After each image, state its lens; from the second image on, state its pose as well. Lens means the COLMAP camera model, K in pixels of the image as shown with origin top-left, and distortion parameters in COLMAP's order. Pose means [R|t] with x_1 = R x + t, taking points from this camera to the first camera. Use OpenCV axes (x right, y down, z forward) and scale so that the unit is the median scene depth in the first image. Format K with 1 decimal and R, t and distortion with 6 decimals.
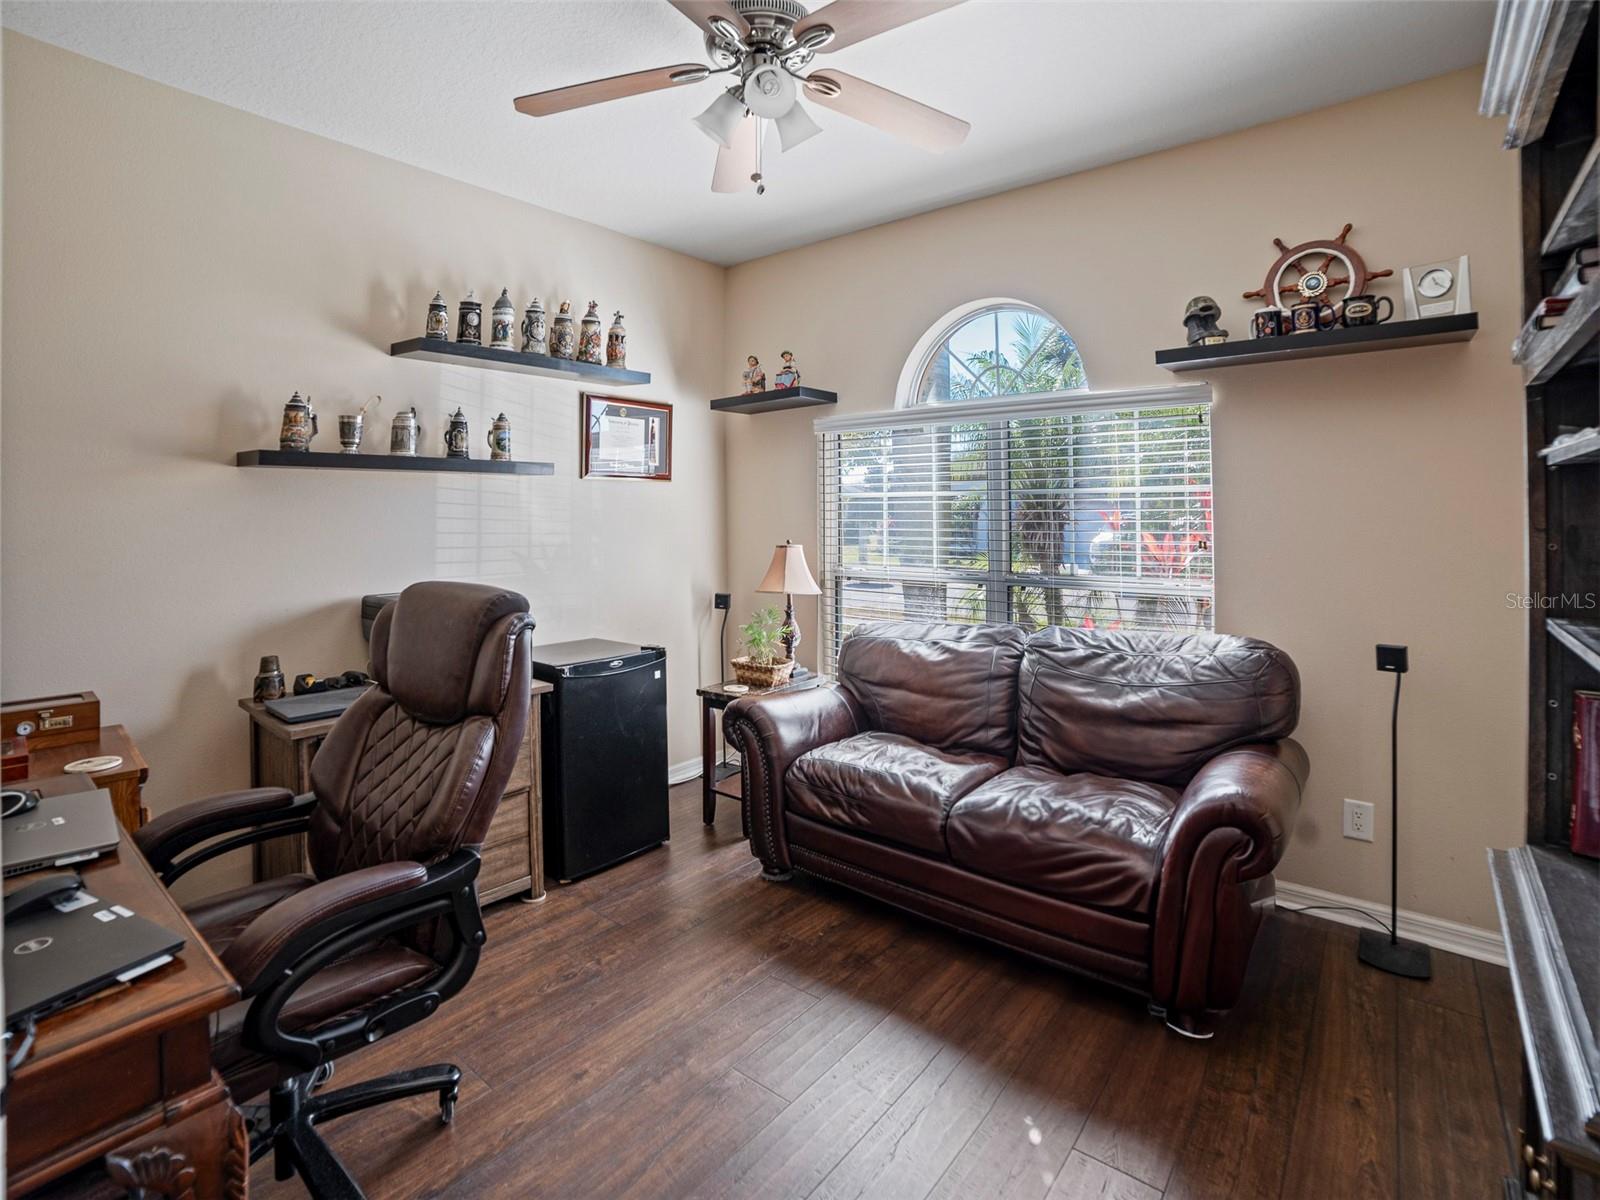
lens RADIAL K [[741.3, 0, 804.4], [0, 741.3, 545.4], [0, 0, 1]] dist [-0.112781, 0.036719]
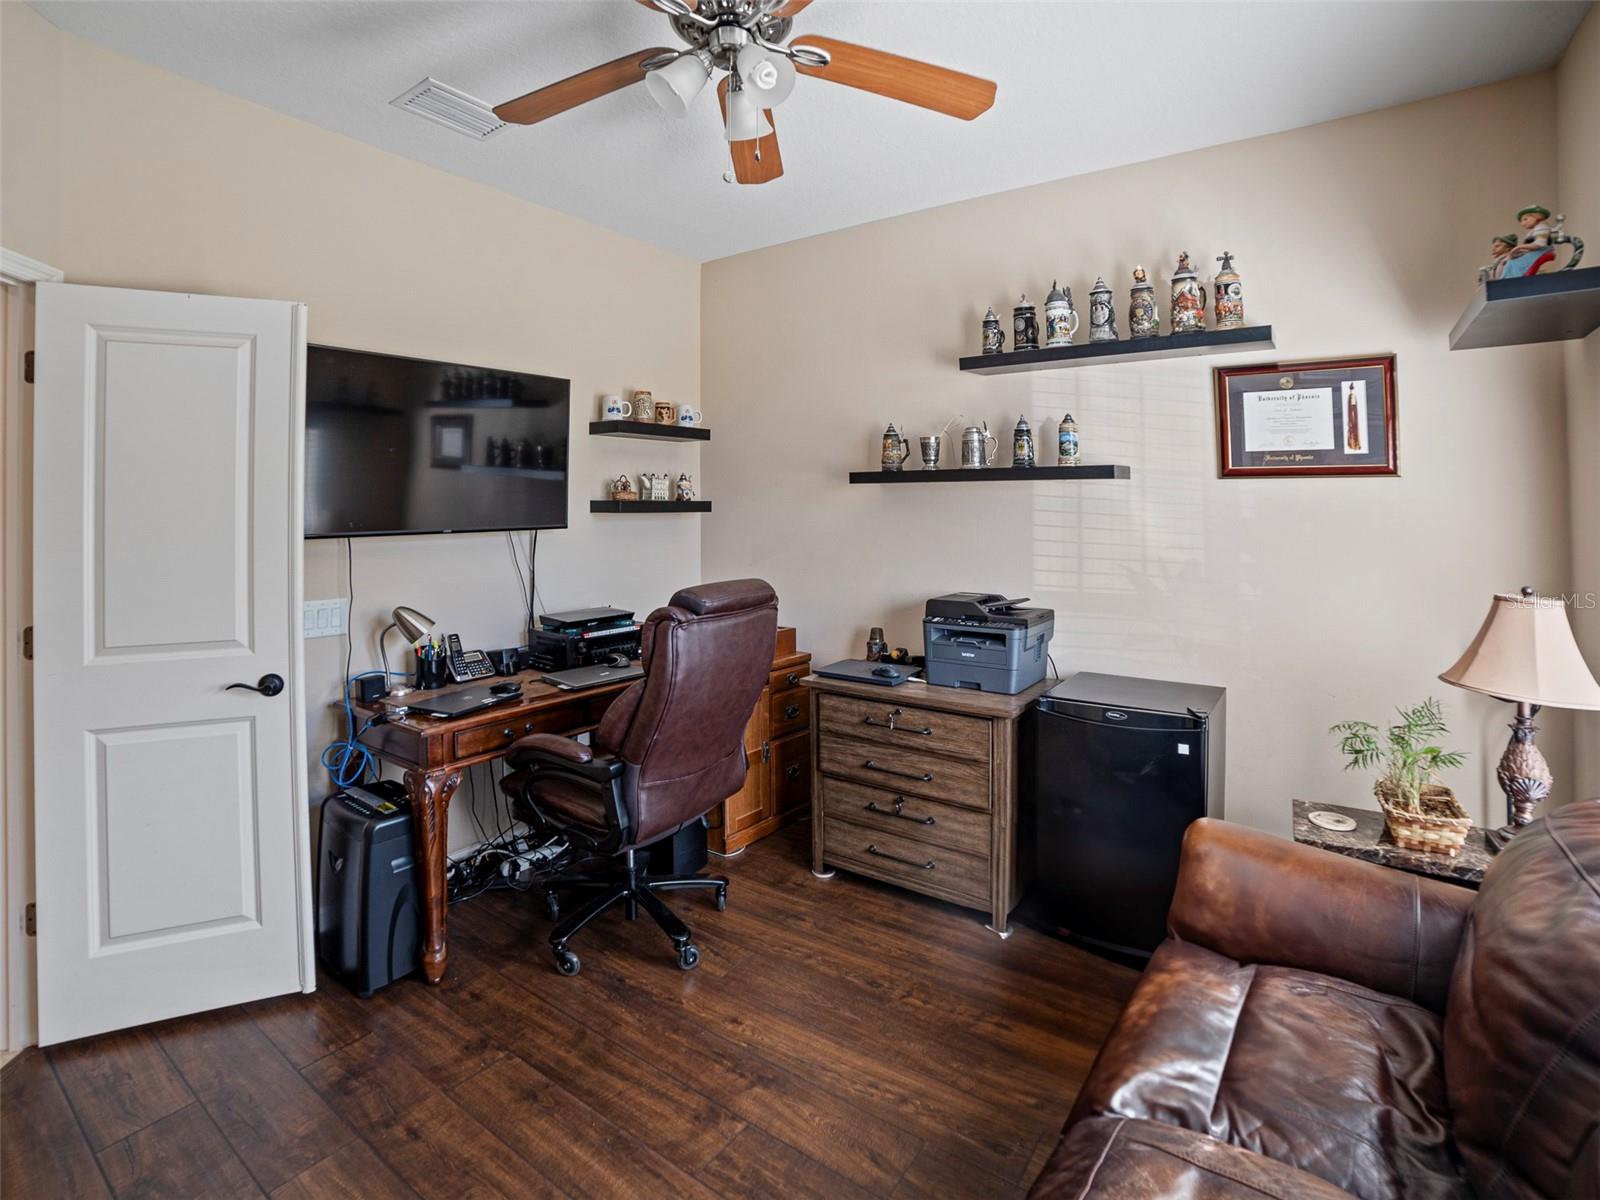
lens RADIAL K [[741.3, 0, 804.4], [0, 741.3, 545.4], [0, 0, 1]] dist [-0.112781, 0.036719]
pose [[0.094259, 0.052494, -0.994163, 0.458139], [-0.044369, 0.997838, 0.048481, -0.043617], [0.994558, 0.039540, 0.096385, 0.556885]]
